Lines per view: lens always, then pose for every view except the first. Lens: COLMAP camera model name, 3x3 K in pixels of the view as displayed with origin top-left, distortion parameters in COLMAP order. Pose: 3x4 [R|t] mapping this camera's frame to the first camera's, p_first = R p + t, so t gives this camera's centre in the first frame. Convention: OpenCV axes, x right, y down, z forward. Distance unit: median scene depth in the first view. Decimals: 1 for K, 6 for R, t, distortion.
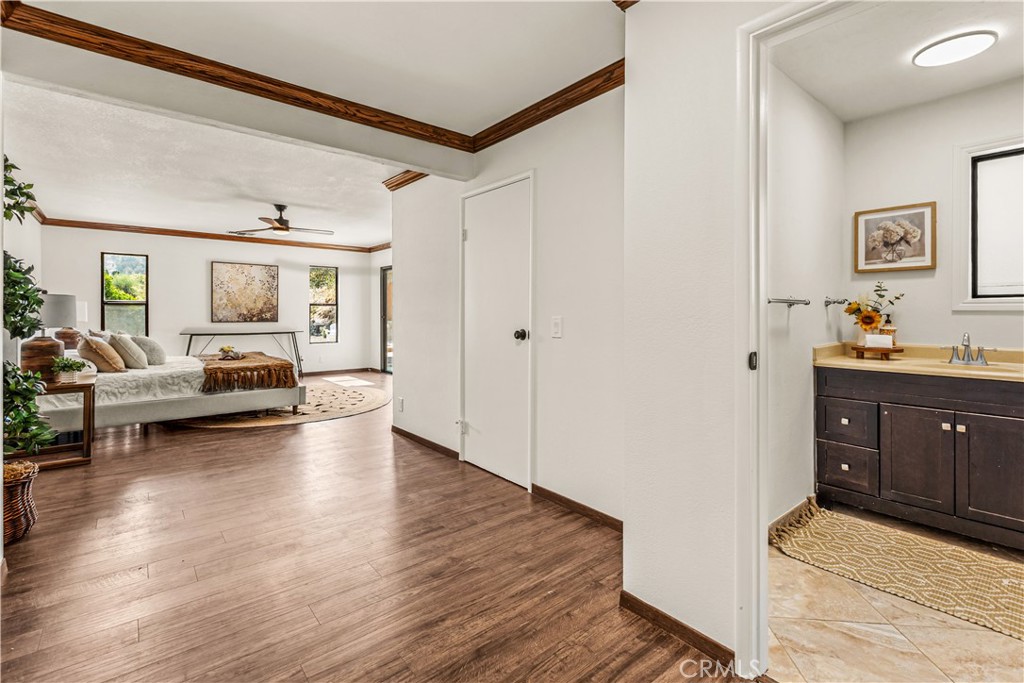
lens RADIAL K [[469.0, 0, 508.4], [0, 469.0, 313.2], [0, 0, 1]] dist [-0.000336, -0.000069]
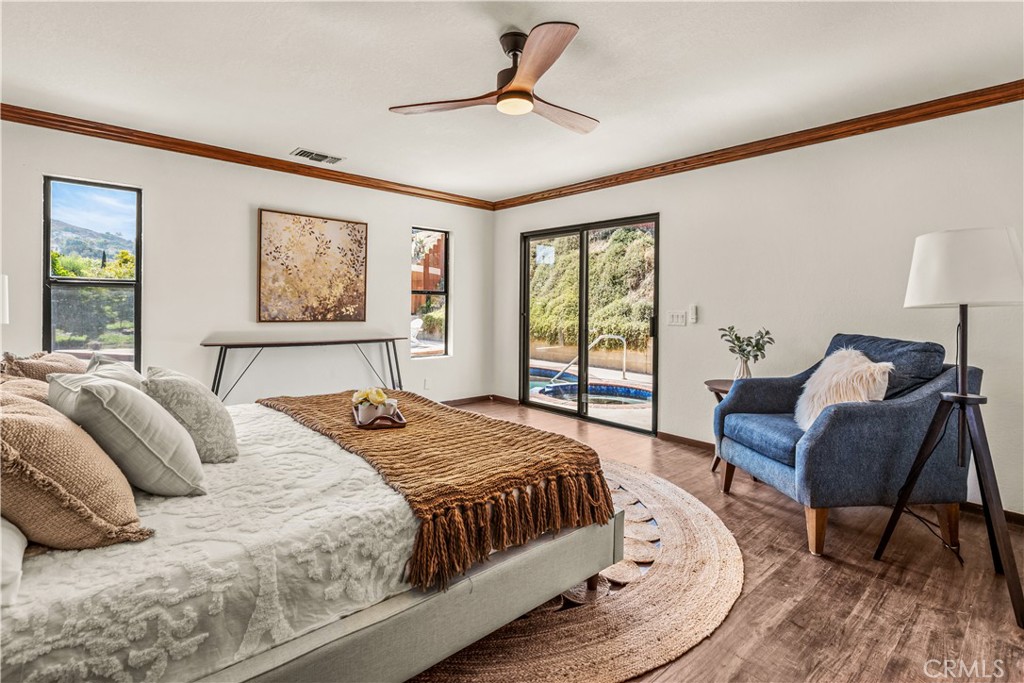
lens RADIAL K [[488.4, 0, 510.9], [0, 488.4, 307.5], [0, 0, 1]] dist [-0.000880, -0.000259]
pose [[0.998707, 0.011151, 0.049602, -0.382435], [-0.011222, 0.999936, 0.001151, -0.001324], [-0.049586, -0.001707, 0.998768, 0.439665]]
